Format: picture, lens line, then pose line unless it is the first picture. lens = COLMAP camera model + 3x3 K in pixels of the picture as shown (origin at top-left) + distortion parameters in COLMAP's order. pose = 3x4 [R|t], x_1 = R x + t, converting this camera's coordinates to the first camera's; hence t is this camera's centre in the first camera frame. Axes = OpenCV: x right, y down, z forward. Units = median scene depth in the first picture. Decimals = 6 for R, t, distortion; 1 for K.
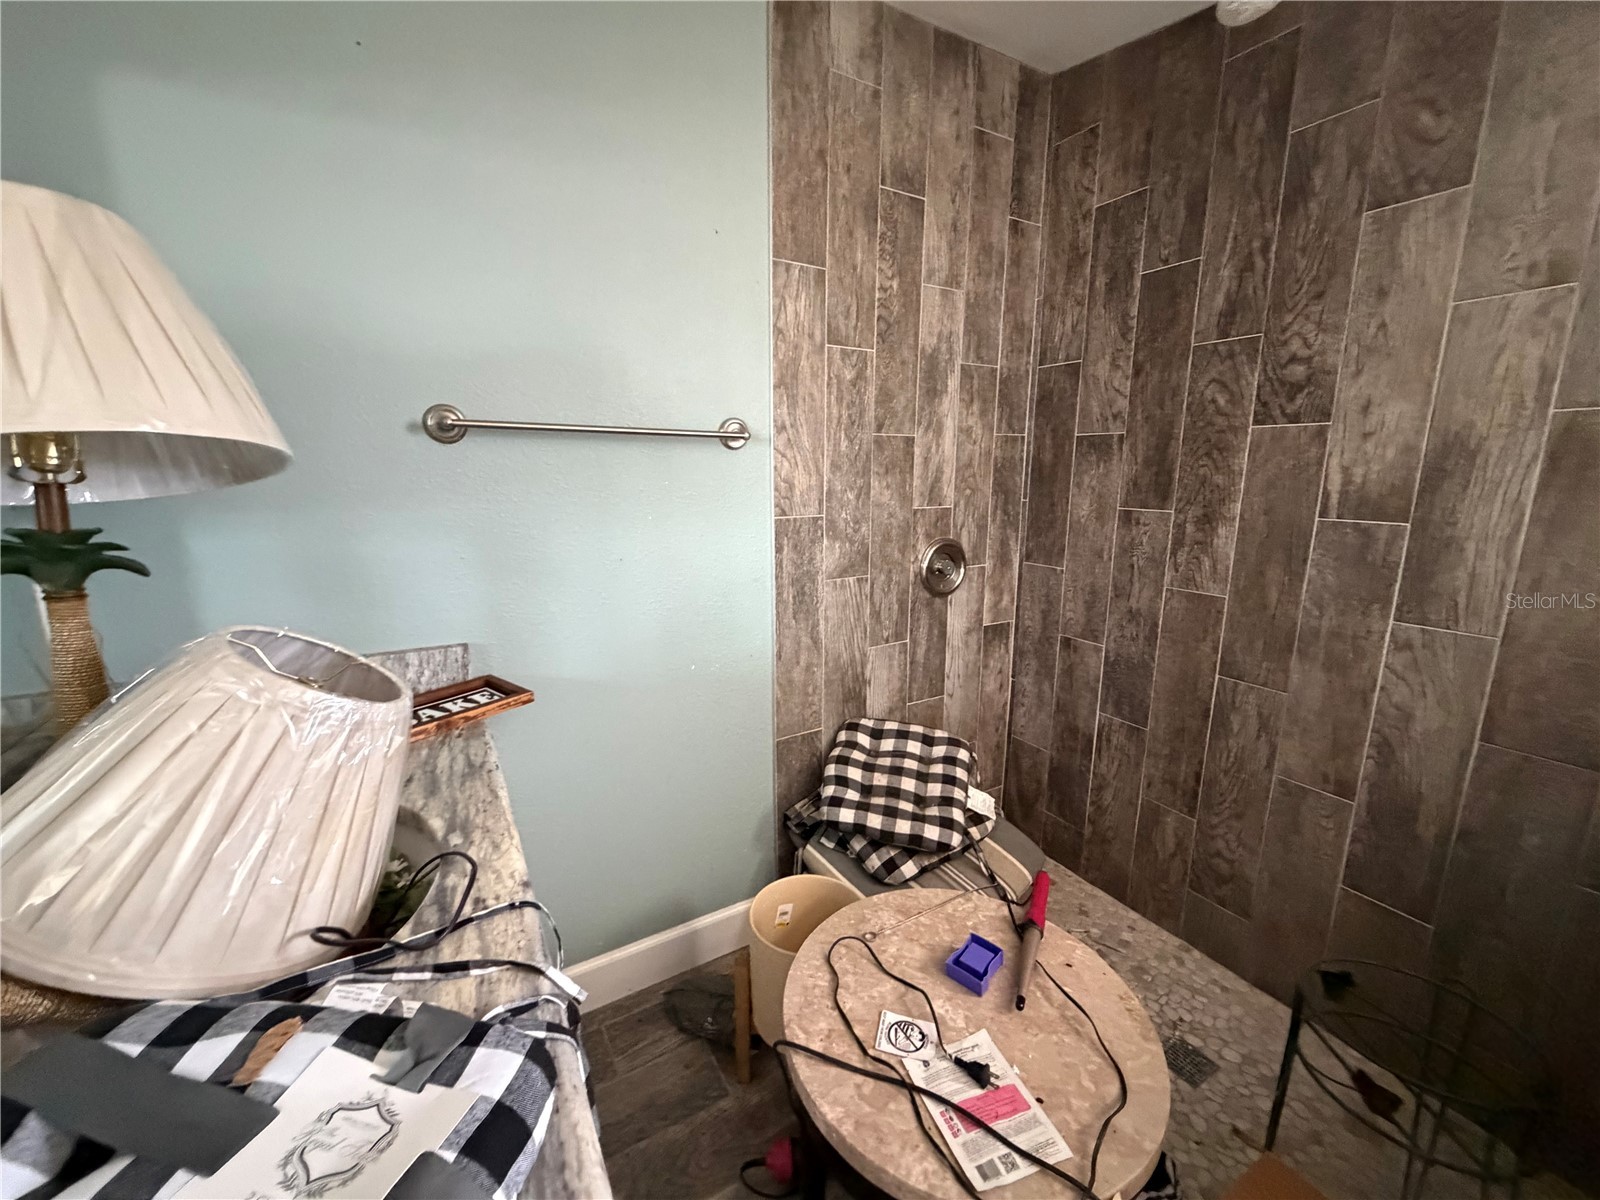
lens RADIAL K [[636.9, 0, 804.1], [0, 636.9, 596.4], [0, 0, 1]] dist [0.000119, -0.000318]
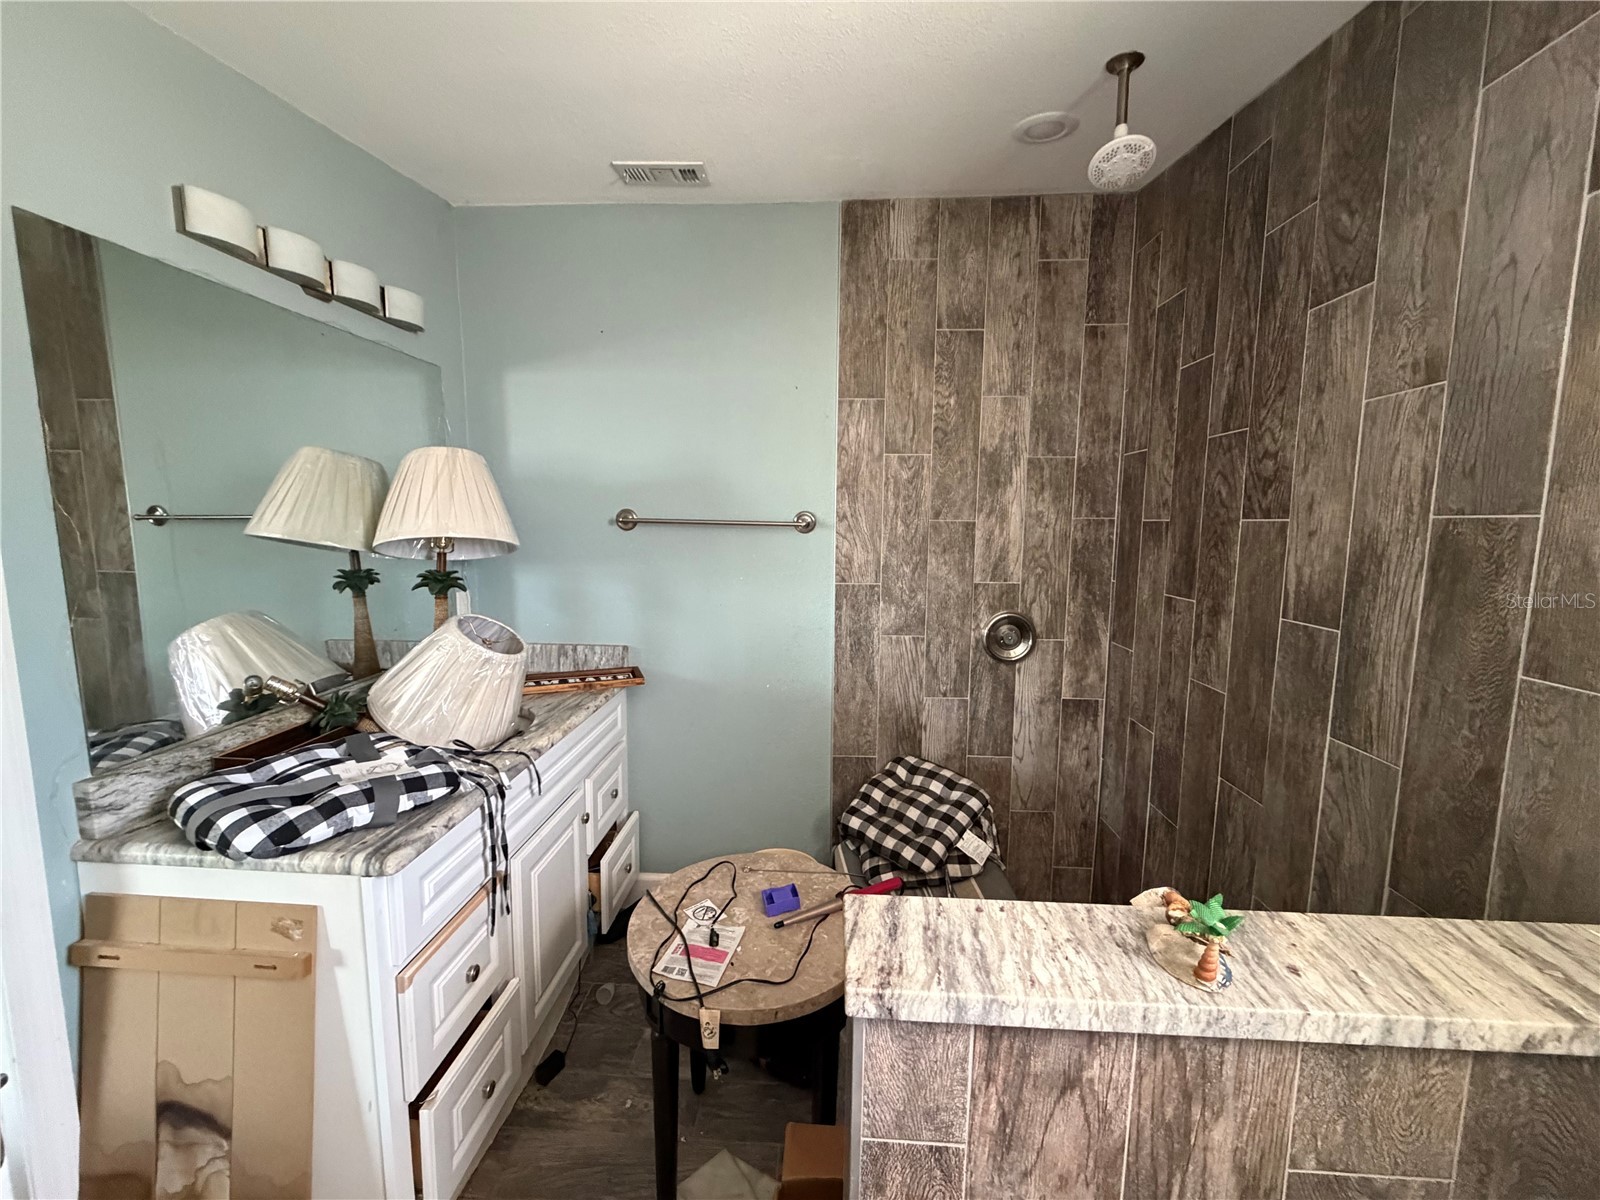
lens RADIAL K [[636.9, 0, 801.2], [0, 636.9, 595.8], [0, 0, 1]] dist [0.000119, -0.000318]
pose [[0.834544, 0.070388, -0.546426, 0.660779], [-0.118687, 0.991487, -0.053550, -0.019061], [0.538005, 0.109544, 0.835793, -0.157185]]
